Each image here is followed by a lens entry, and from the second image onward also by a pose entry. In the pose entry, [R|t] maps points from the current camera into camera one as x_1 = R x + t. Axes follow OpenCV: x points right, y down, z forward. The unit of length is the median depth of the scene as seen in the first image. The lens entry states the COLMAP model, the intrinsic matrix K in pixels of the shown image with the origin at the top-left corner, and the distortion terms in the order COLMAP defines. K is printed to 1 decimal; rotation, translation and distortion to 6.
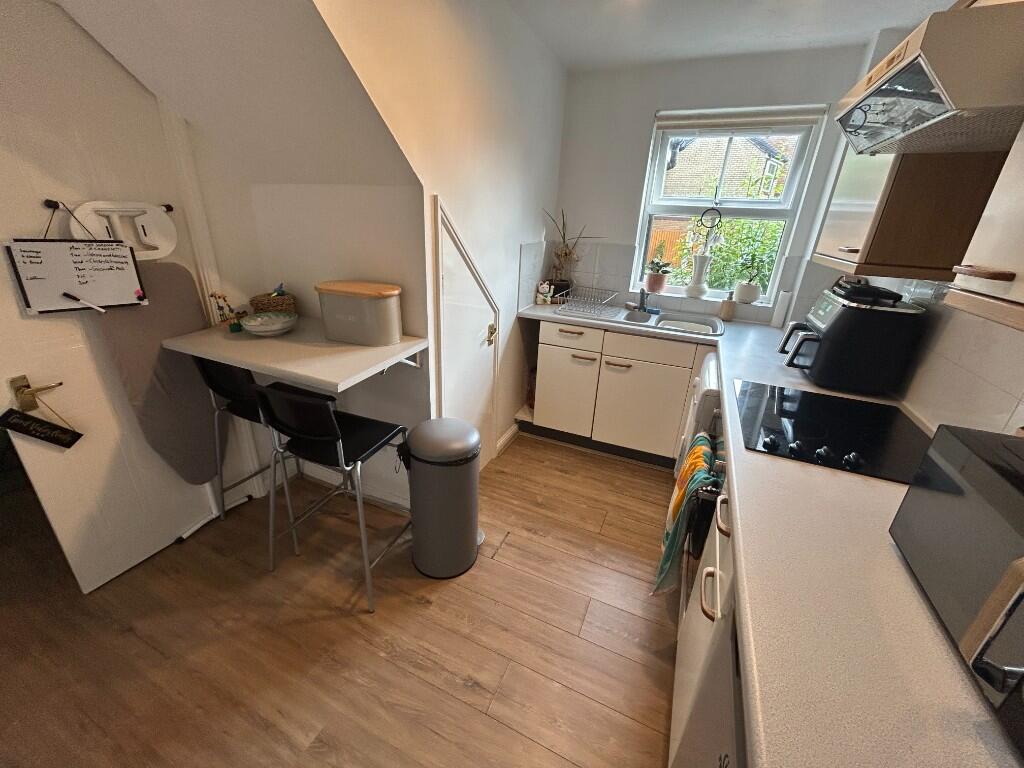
lens RADIAL K [[414.2, 0, 509.7], [0, 414.2, 382.1], [0, 0, 1]] dist [0.002395, 0.000111]
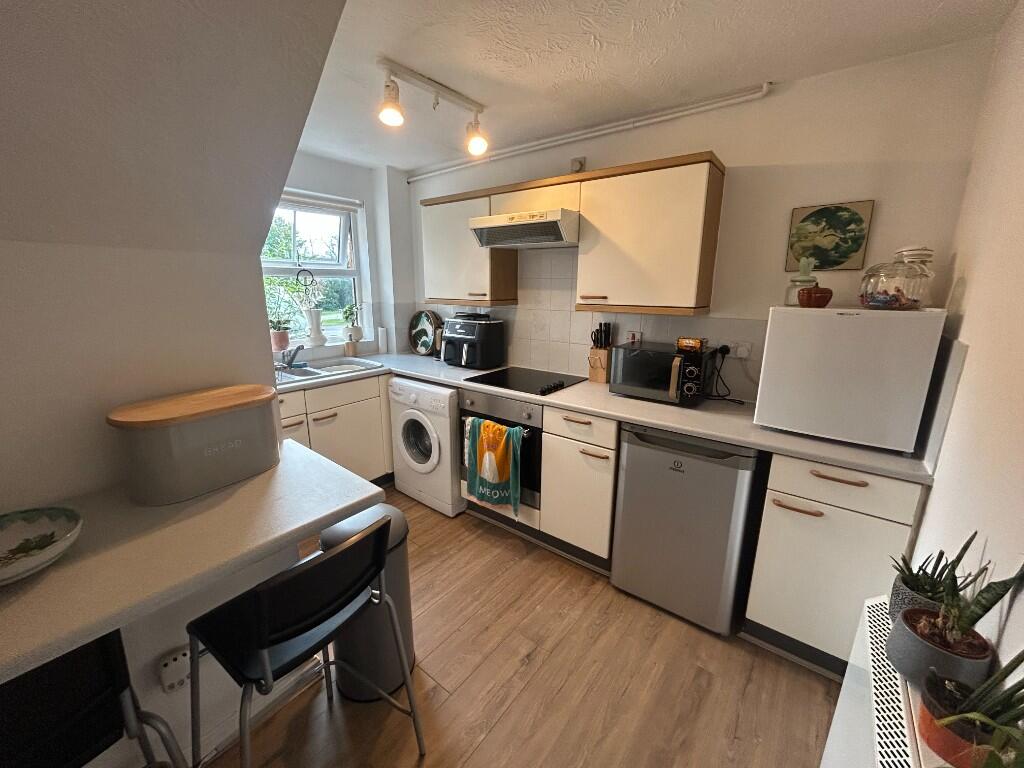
lens RADIAL K [[414.2, 0, 510.4], [0, 414.2, 383.1], [0, 0, 1]] dist [0.002395, 0.000111]
pose [[0.232657, -0.266510, 0.935330, -0.850526], [0.365521, 0.915176, 0.169847, -0.189109], [-0.901257, 0.302367, 0.310337, 0.362210]]
